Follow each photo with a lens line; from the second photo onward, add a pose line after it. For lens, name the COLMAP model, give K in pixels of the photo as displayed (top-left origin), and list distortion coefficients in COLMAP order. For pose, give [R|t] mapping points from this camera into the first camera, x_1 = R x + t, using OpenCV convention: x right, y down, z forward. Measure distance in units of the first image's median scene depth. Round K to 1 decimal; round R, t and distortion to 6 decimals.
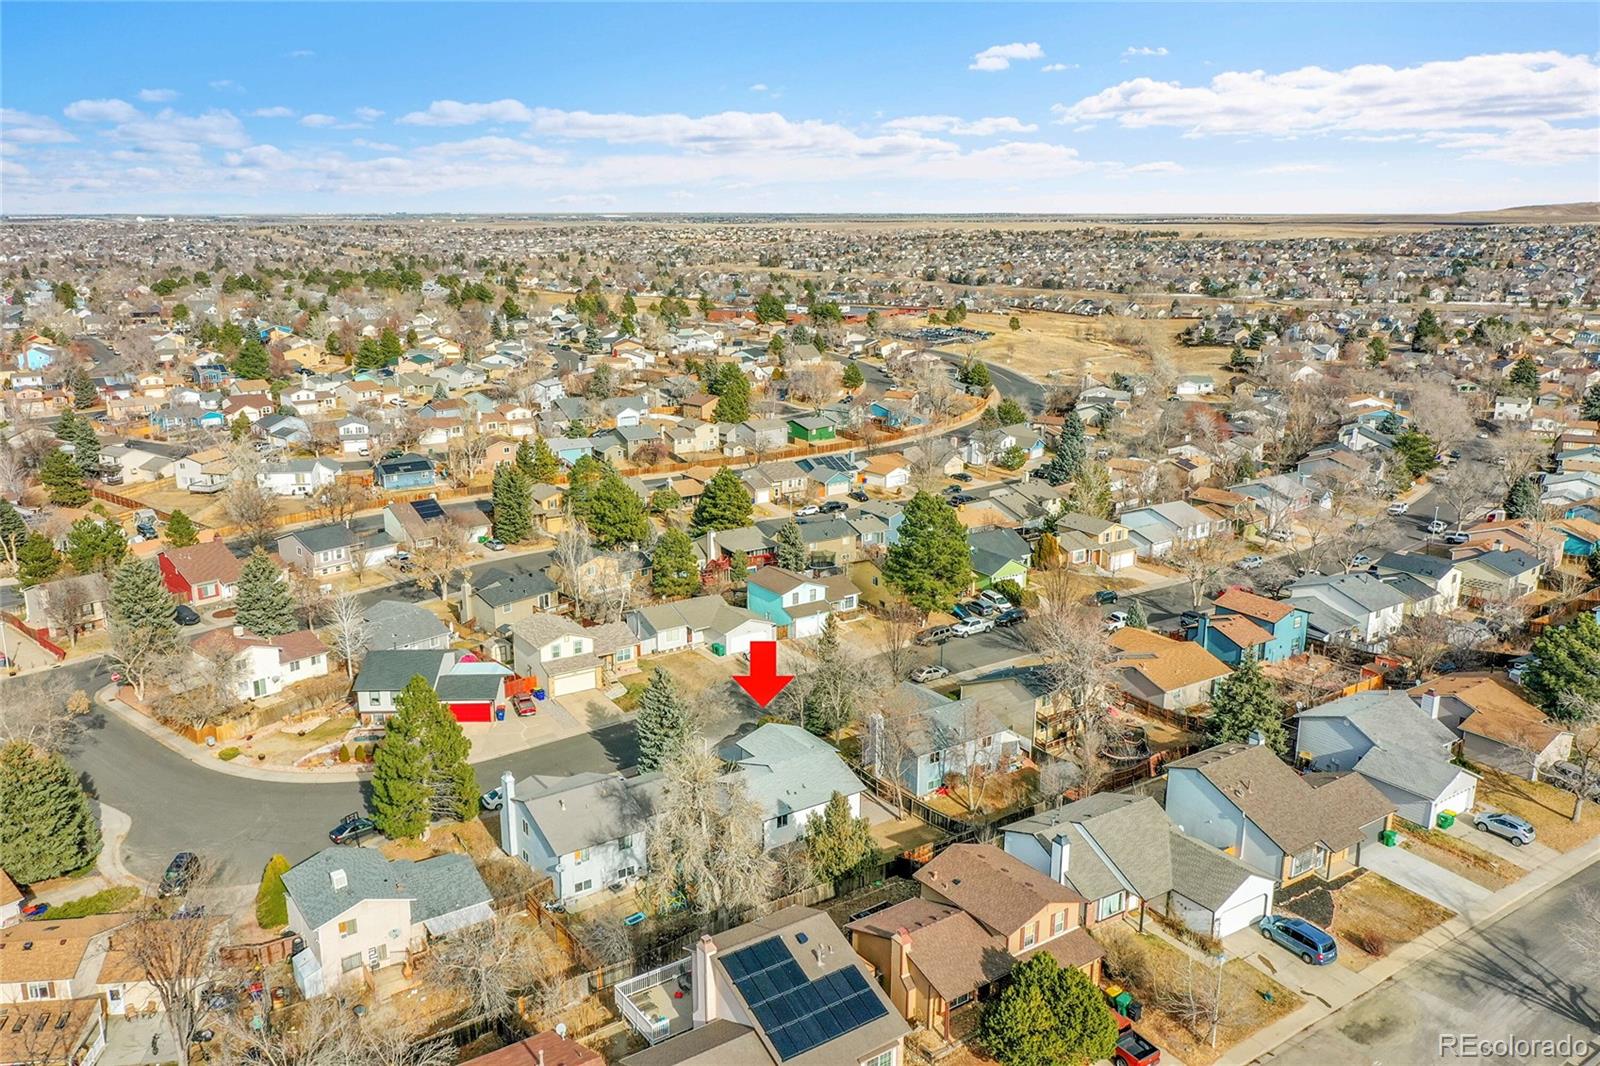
lens RADIAL K [[1264.3, 0, 795.5], [0, 1264.3, 527.7], [0, 0, 1]] dist [-0.003219, -0.000483]
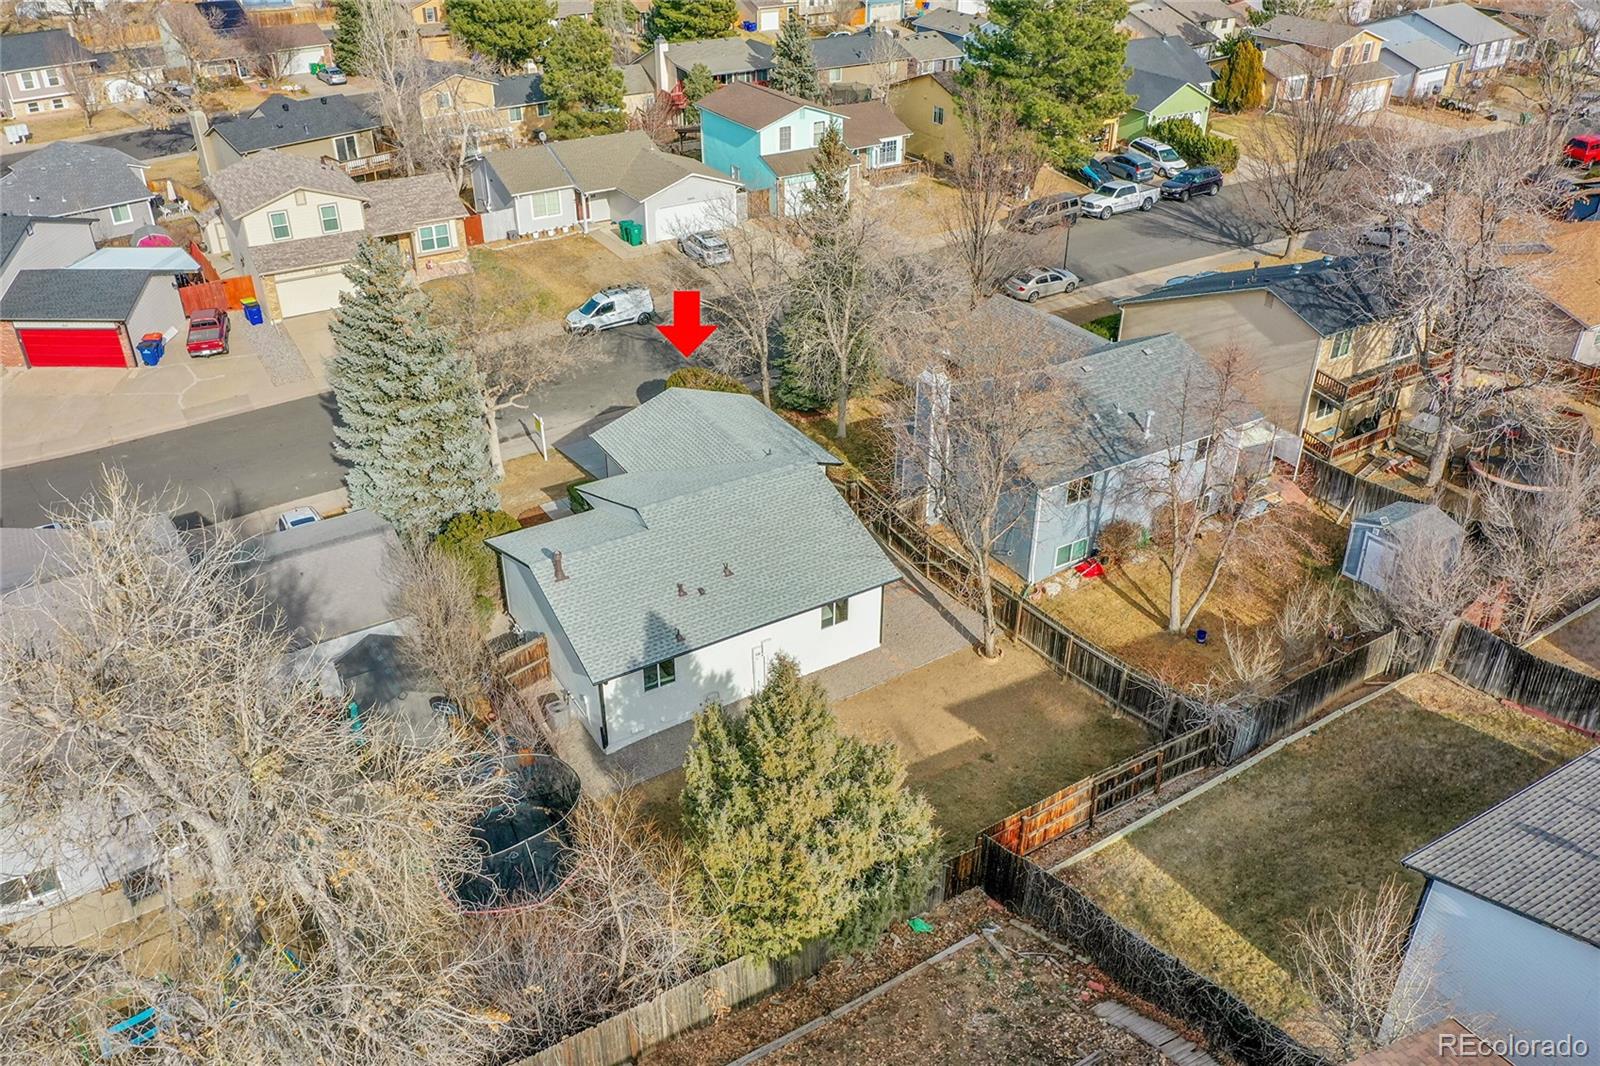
lens RADIAL K [[1266.4, 0, 800.0], [0, 1266.4, 533.0], [0, 0, 1]] dist [0.012284, 0.000064]
pose [[0.999213, 0.021283, -0.033483, 0.029987], [-0.010664, 0.956956, 0.290038, 0.066012], [0.038215, -0.289453, 0.956429, 0.493720]]
